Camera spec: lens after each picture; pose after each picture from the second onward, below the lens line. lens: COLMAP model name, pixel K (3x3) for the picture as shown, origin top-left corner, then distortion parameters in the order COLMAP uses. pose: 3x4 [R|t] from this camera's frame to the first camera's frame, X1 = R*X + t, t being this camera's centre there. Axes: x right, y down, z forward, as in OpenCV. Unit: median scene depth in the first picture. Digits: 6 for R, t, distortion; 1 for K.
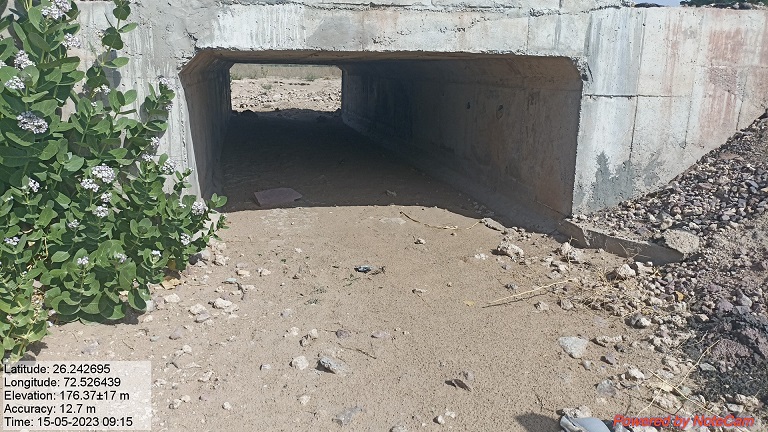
lens RADIAL K [[566.8, 0, 384.0], [0, 566.8, 216.0], [0, 0, 1]] dist [0.065182, -0.070296]
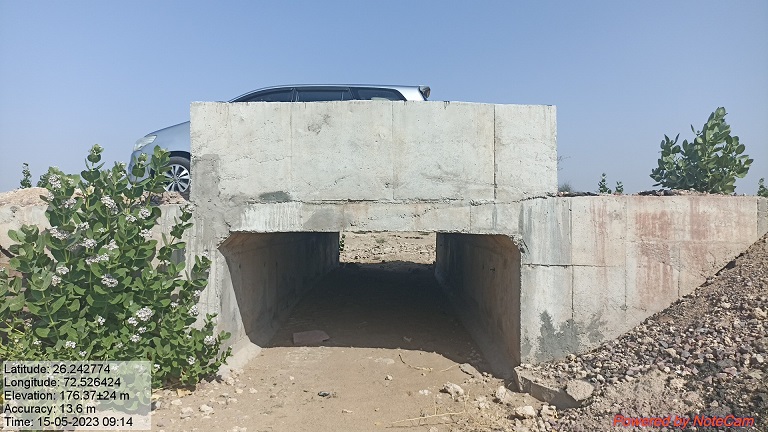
lens RADIAL K [[566.8, 0, 384.0], [0, 566.8, 216.0], [0, 0, 1]] dist [0.065182, -0.070296]
pose [[0.968413, -0.007010, -0.249254, 0.379199], [-0.056891, 0.967029, -0.248231, 0.012388], [0.242776, 0.254571, 0.936084, -0.268287]]
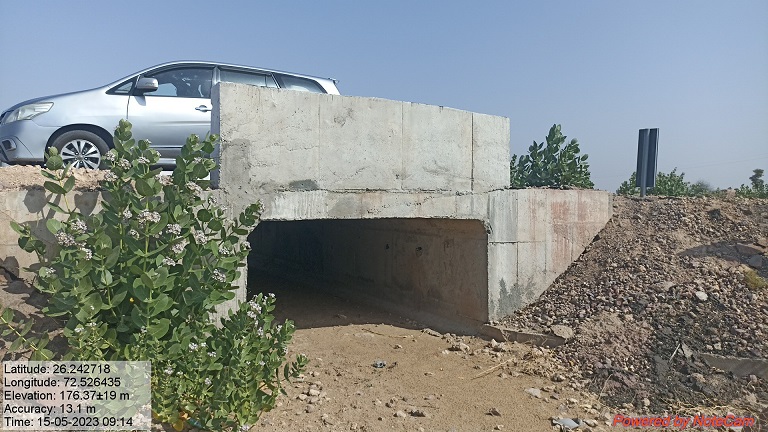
lens RADIAL K [[566.8, 0, 384.0], [0, 566.8, 216.0], [0, 0, 1]] dist [0.065182, -0.070296]
pose [[0.952765, -0.009635, 0.303555, -0.407647], [0.076866, 0.974606, -0.210323, 0.023490], [-0.293820, 0.223721, 0.929311, -0.388414]]
